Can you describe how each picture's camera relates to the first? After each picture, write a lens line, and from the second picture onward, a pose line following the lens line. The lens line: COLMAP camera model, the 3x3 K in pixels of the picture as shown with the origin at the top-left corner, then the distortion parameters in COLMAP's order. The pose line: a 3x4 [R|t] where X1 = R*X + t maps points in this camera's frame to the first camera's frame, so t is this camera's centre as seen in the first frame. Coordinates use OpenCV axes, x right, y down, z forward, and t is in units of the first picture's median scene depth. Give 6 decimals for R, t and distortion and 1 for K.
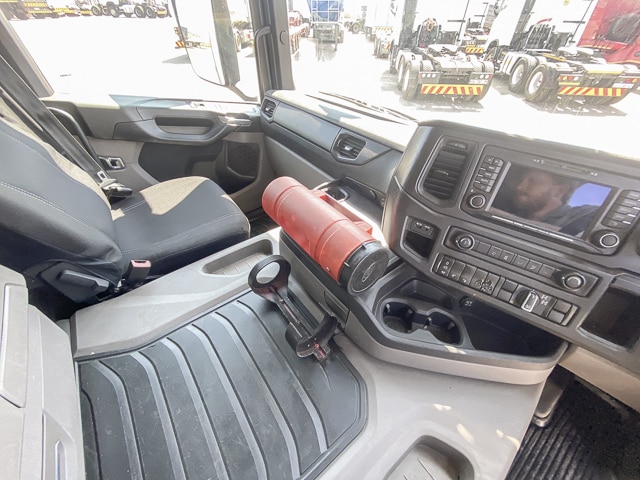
lens RADIAL K [[261.4, 0, 320.0], [0, 261.4, 240.0], [0, 0, 1]] dist [0.002141, -0.000847]
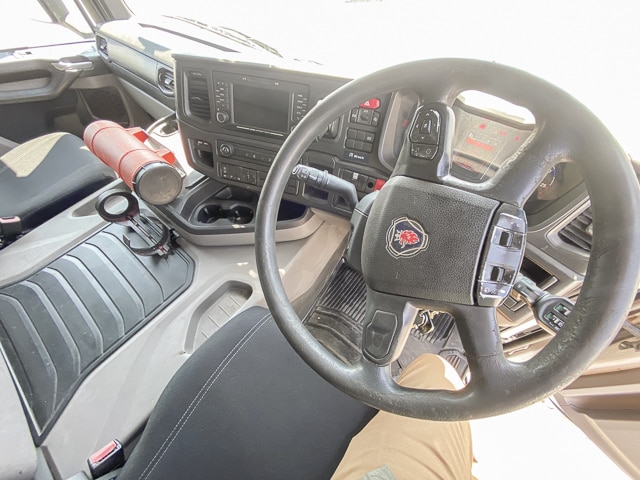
lens RADIAL K [[261.4, 0, 320.0], [0, 261.4, 240.0], [0, 0, 1]] dist [0.002141, -0.000847]
pose [[0.973001, -0.217108, 0.078308, 0.422293], [0.190110, 0.946309, 0.261451, 0.097045], [-0.130867, -0.239505, 0.962035, -0.261818]]
